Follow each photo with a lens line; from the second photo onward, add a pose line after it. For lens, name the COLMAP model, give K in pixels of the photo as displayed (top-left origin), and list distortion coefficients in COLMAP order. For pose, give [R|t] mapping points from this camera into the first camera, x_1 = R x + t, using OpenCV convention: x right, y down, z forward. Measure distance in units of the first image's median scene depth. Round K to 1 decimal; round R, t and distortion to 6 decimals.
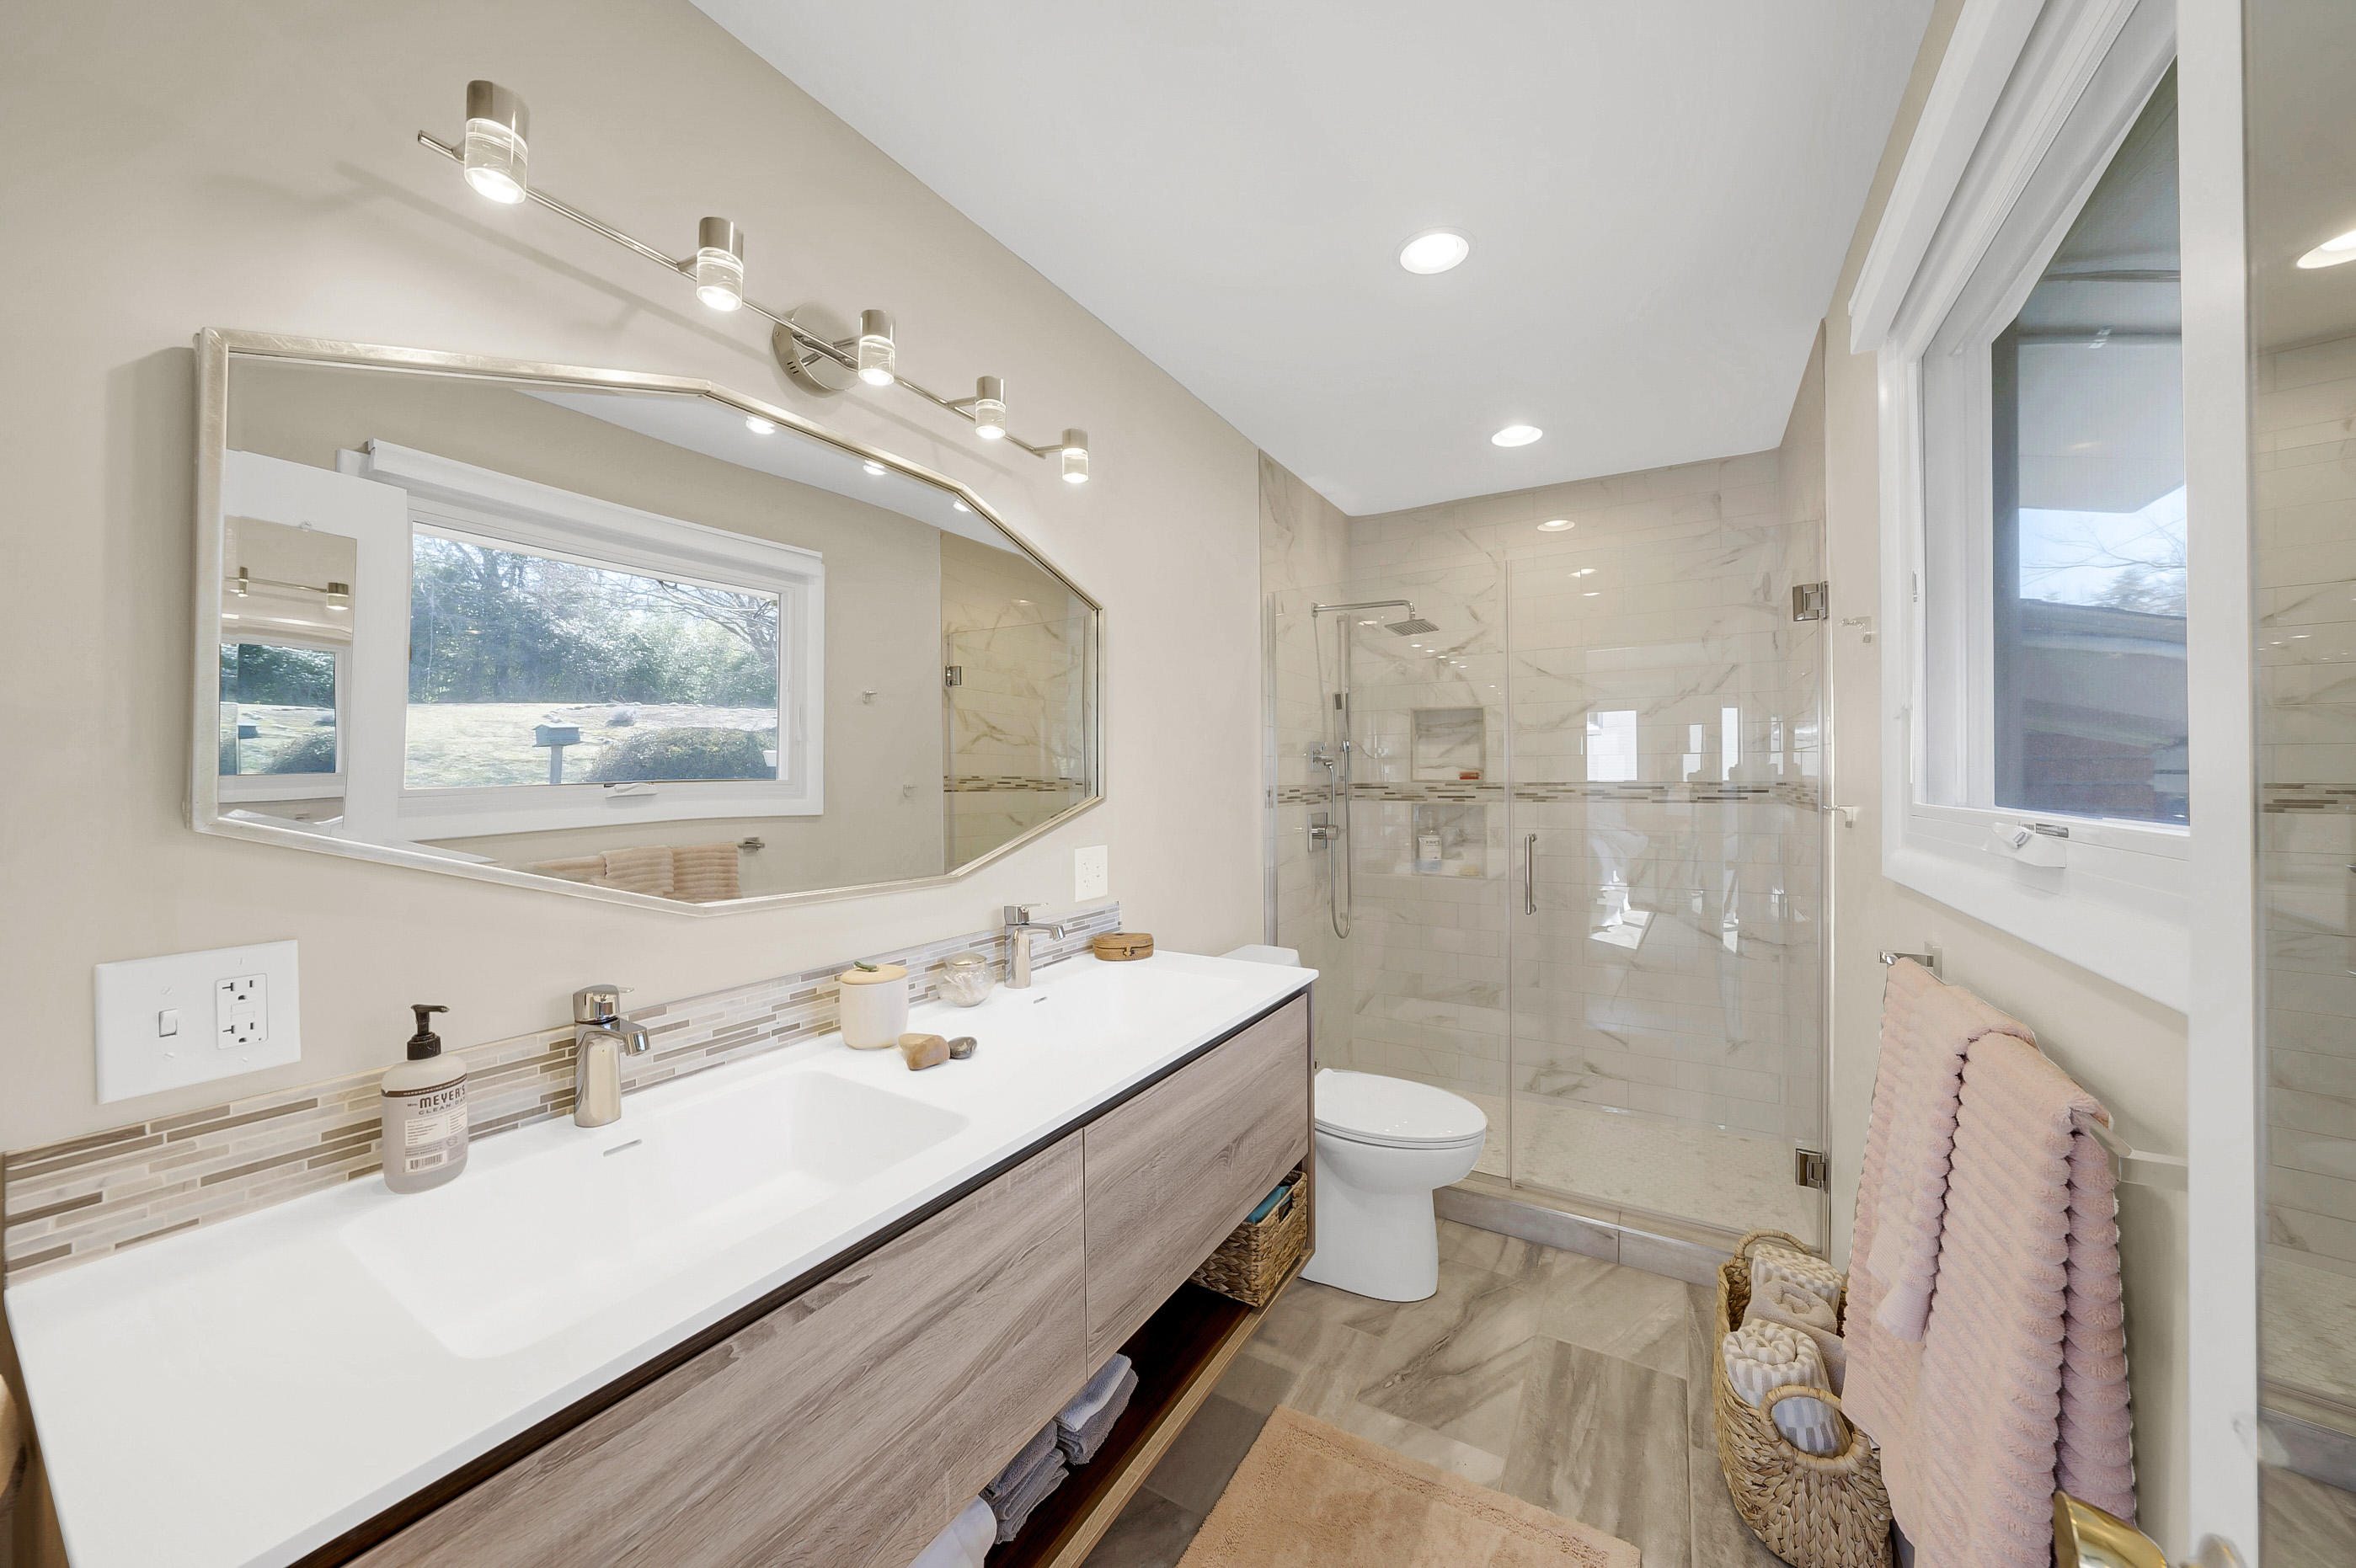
lens RADIAL K [[815.0, 0, 1189.0], [0, 815.0, 770.7], [0, 0, 1]] dist [-0.026200, 0.005670]
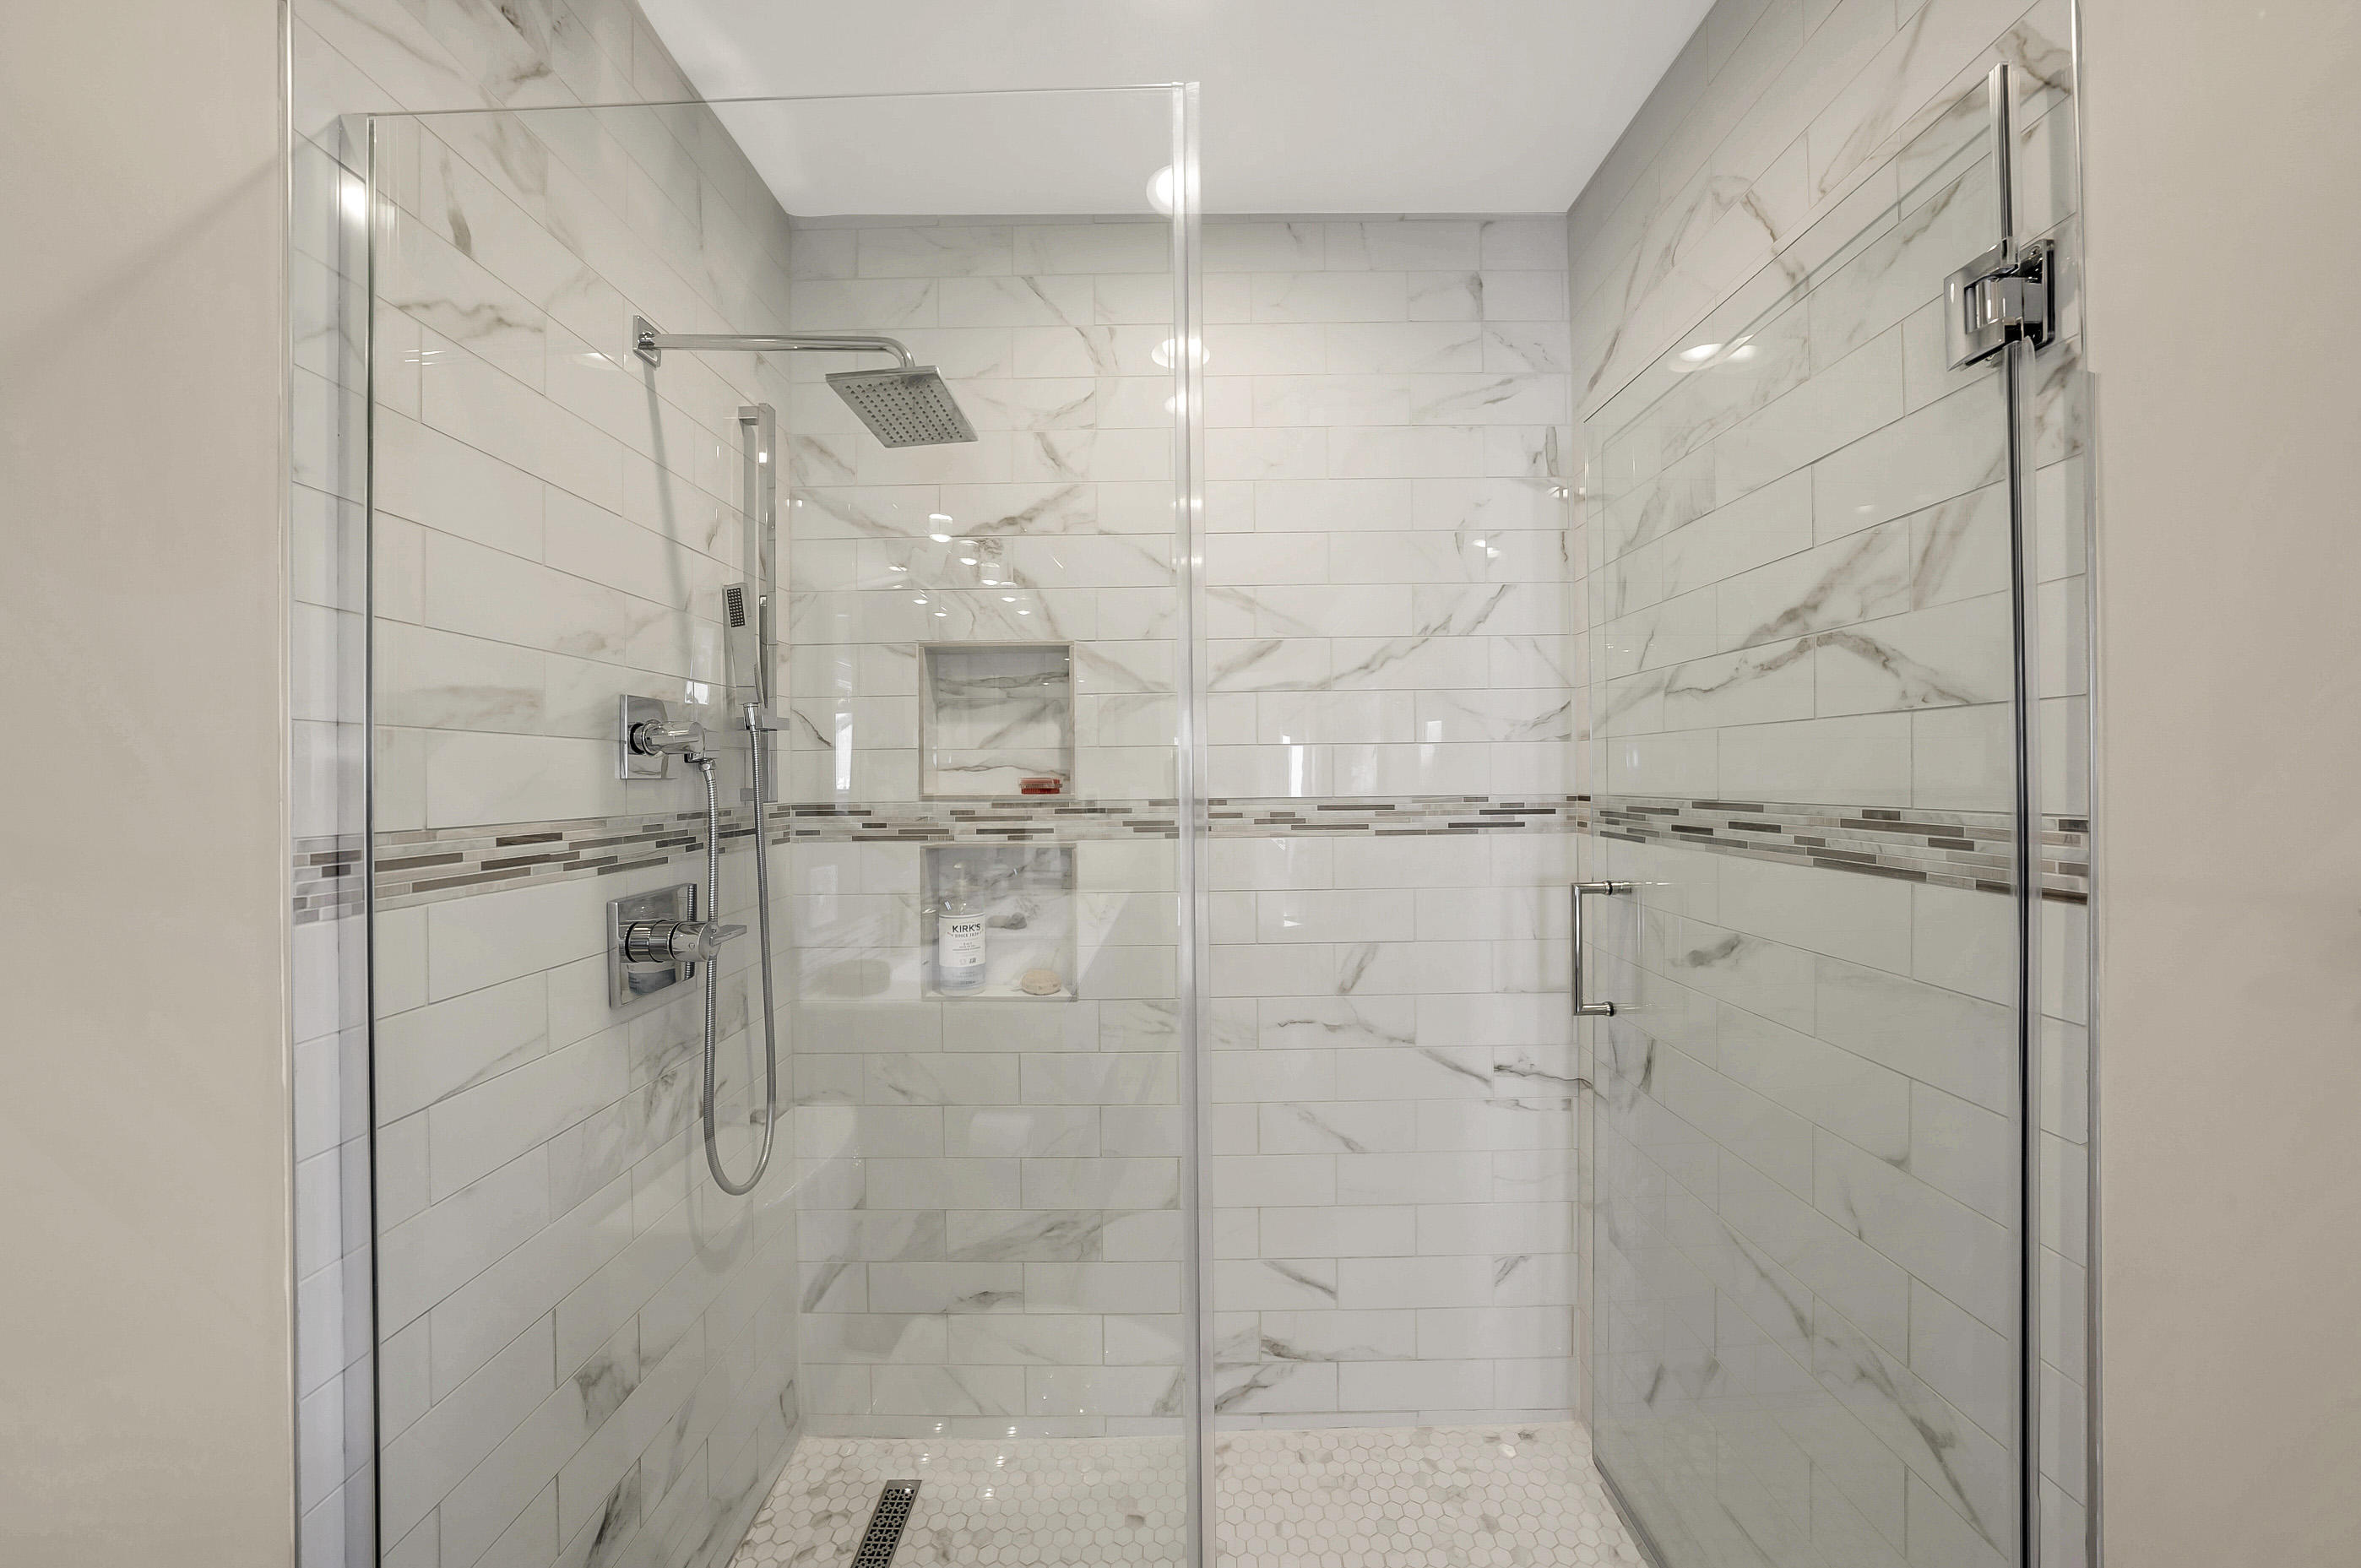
lens RADIAL K [[816.8, 0, 1188.3], [0, 816.8, 779.8], [0, 0, 1]] dist [-0.026200, 0.005670]
pose [[0.862682, -0.001913, 0.505743, 0.175564], [0.002158, 0.999998, 0.000103, 0.002315], [-0.505742, 0.001003, 0.862684, 0.538853]]
